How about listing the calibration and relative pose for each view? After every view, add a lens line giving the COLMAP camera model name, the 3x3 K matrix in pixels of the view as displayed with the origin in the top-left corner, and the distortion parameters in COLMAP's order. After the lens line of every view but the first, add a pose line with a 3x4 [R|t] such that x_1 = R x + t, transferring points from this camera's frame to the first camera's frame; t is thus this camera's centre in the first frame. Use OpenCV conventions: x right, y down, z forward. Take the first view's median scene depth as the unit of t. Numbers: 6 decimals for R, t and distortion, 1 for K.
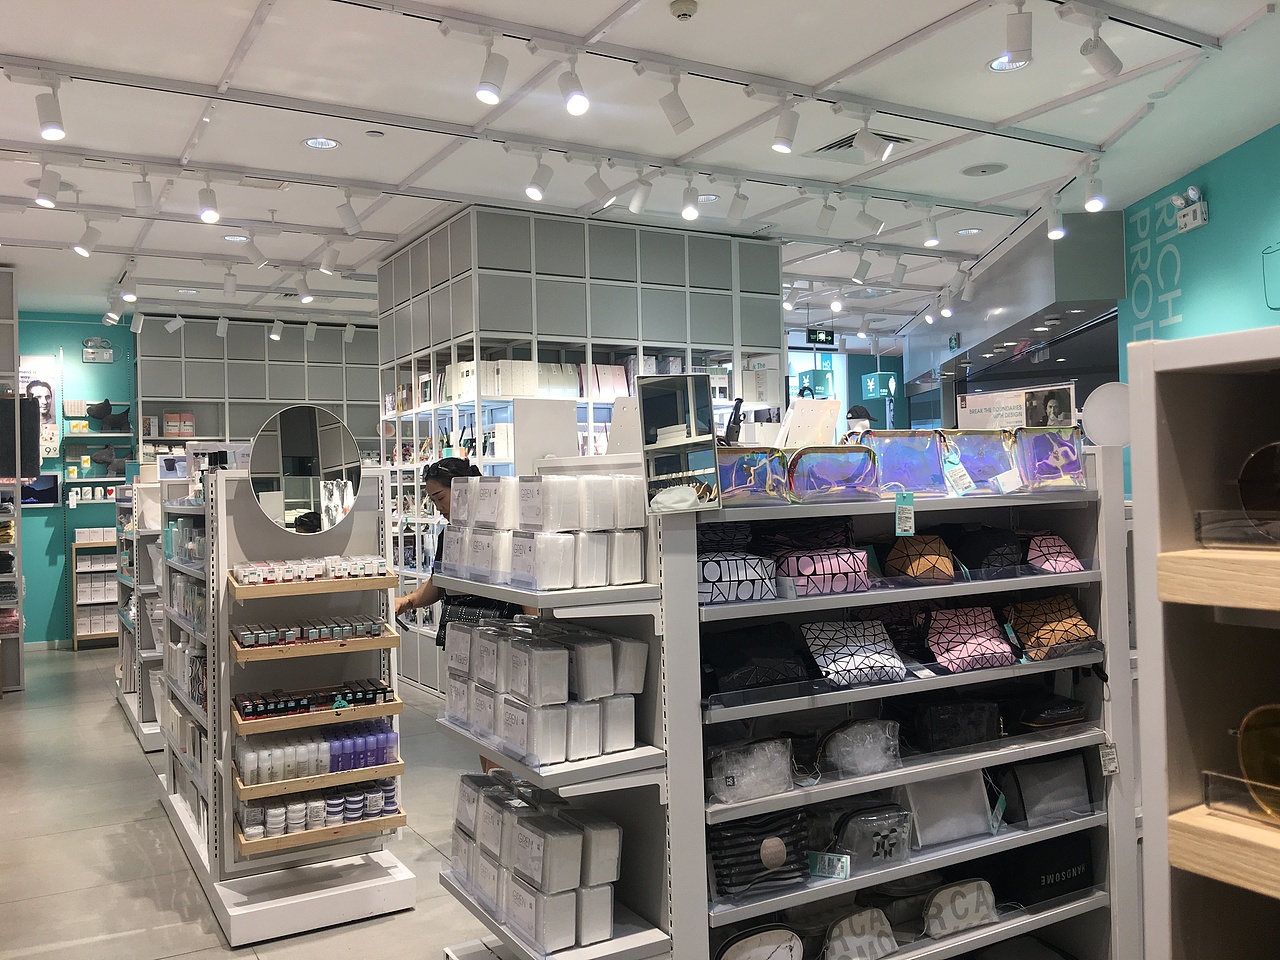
lens RADIAL K [[1075.1, 0, 636.9], [0, 1075.1, 472.4], [0, 0, 1]] dist [0.072743, -0.136126]
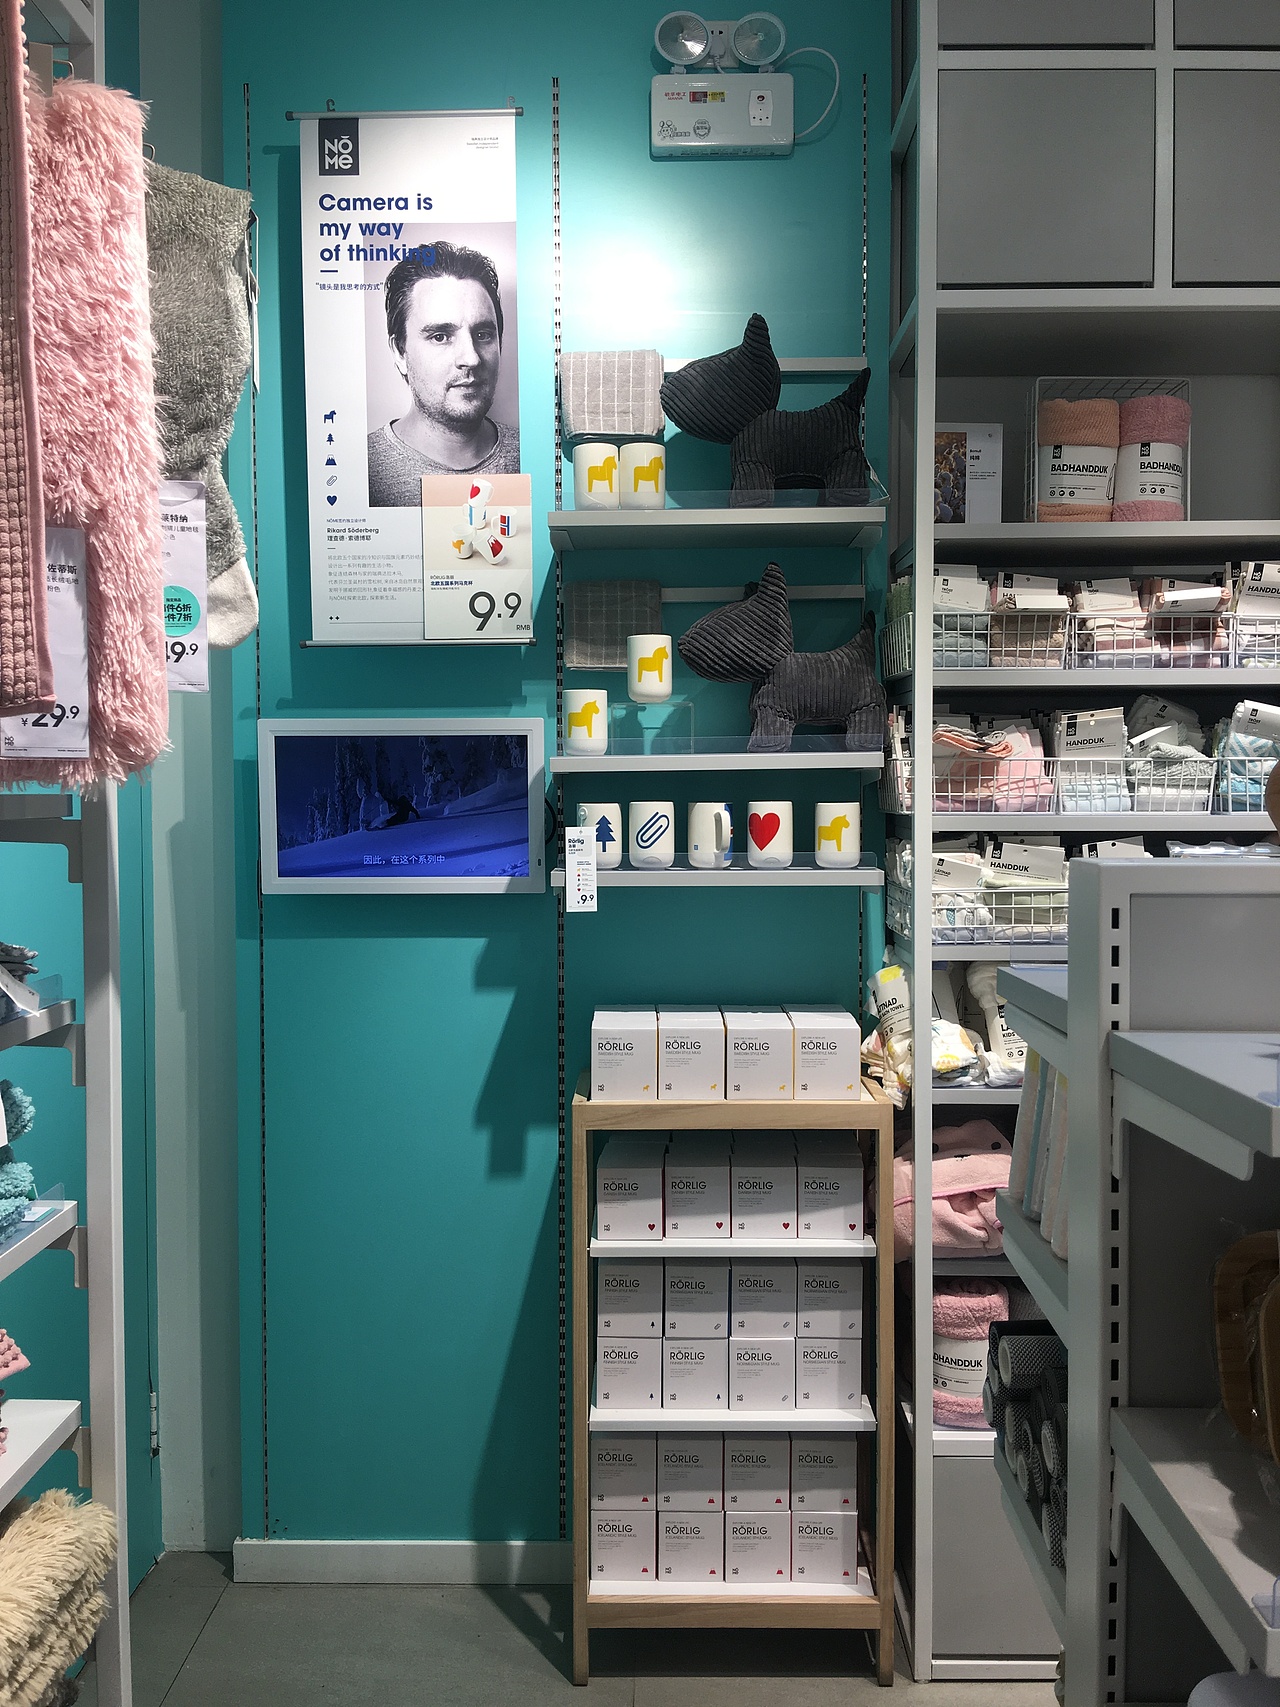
lens RADIAL K [[1433.7, 0, 644.8], [0, 1433.7, 838.0], [0, 0, 1]] dist [0.072743, -0.136126]
pose [[0.857395, 0.042383, -0.512911, -0.469626], [-0.014050, 0.998159, 0.058994, 0.006687], [0.514467, -0.043375, 0.856412, 0.971368]]
